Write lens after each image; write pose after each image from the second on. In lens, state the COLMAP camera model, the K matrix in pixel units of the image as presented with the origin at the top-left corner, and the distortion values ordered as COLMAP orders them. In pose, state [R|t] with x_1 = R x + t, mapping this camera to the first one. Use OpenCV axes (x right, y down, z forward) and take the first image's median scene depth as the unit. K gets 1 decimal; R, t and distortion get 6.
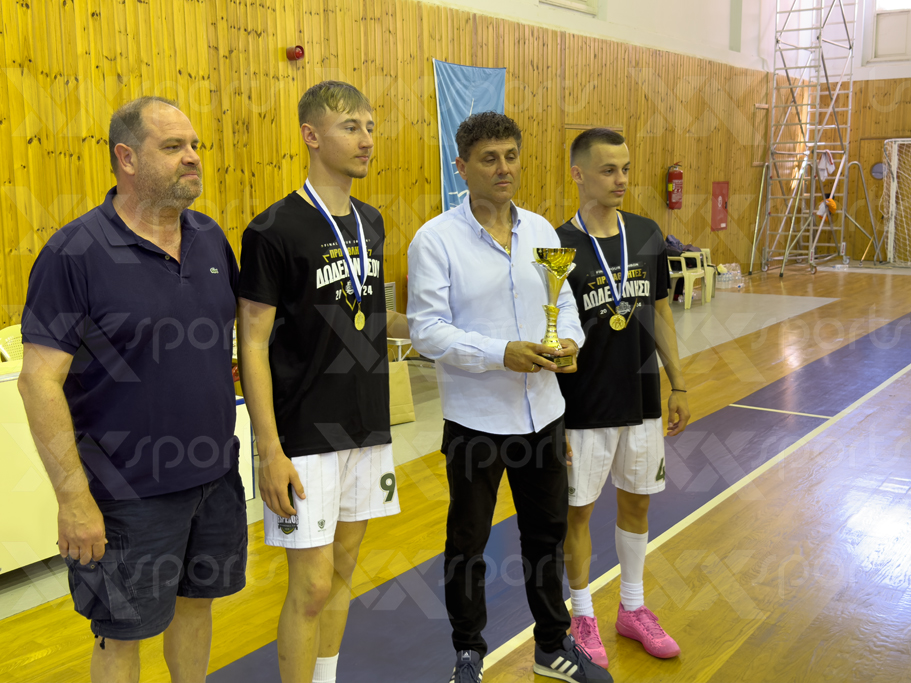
lens RADIAL K [[1001.1, 0, 455.5], [0, 1001.1, 341.5], [0, 0, 1]] dist [0.182313, -0.421338]
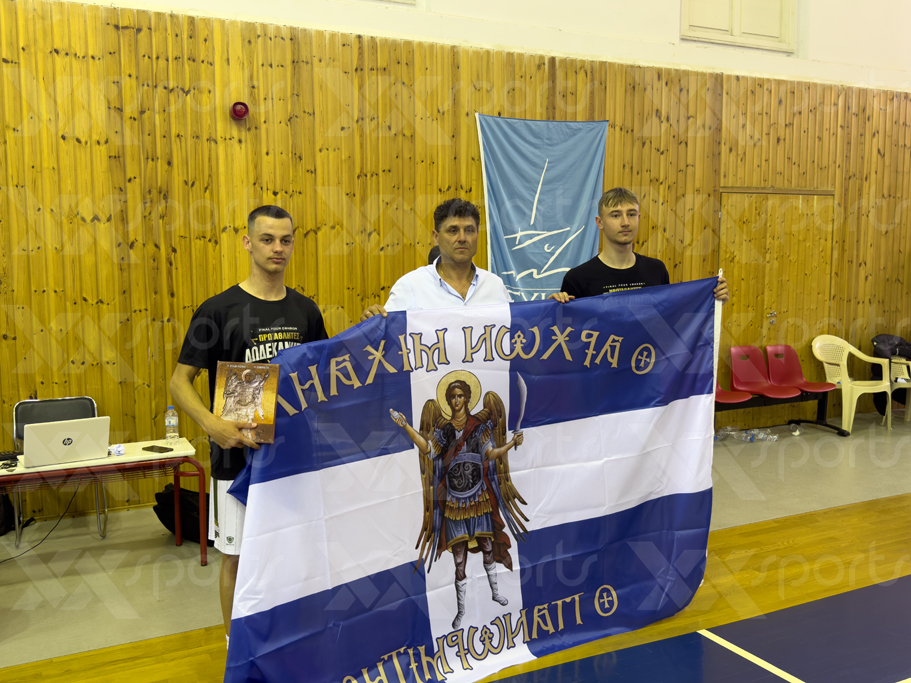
lens RADIAL K [[867.8, 0, 445.6], [0, 867.8, 342.2], [0, 0, 1]] dist [0.183016, -0.408953]
pose [[0.884007, 0.051910, -0.464583, 0.318526], [-0.078941, 0.996120, -0.038907, -0.065275], [0.460761, 0.071068, 0.884675, 0.385216]]
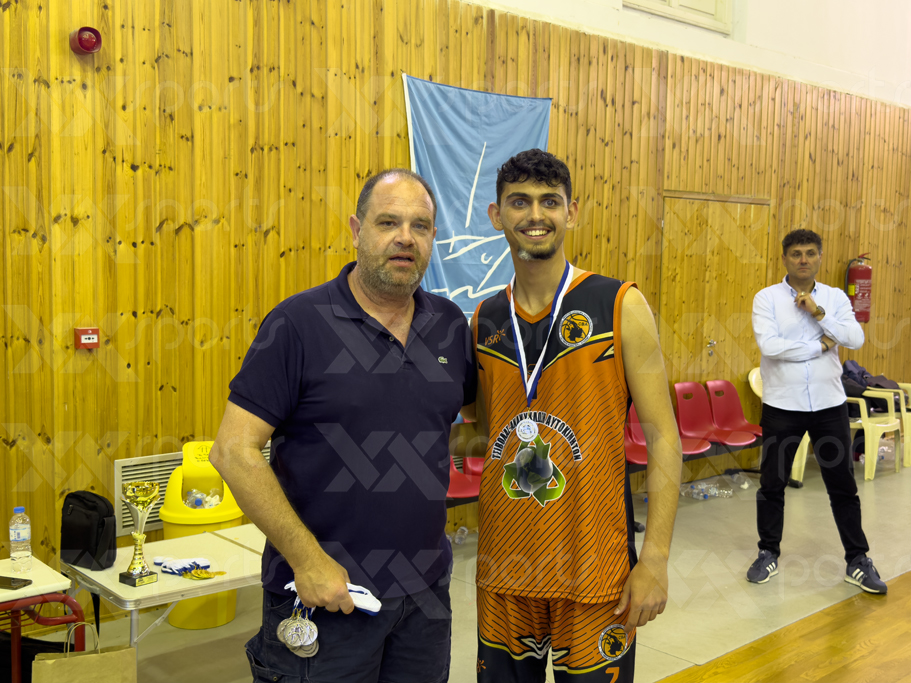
lens RADIAL K [[1001.1, 0, 455.5], [0, 1001.1, 341.5], [0, 0, 1]] dist [0.182313, -0.421338]
pose [[0.977209, 0.040554, -0.208370, 0.151680], [-0.058759, 0.994904, -0.081931, -0.073726], [0.203986, 0.092307, 0.974612, 0.448754]]
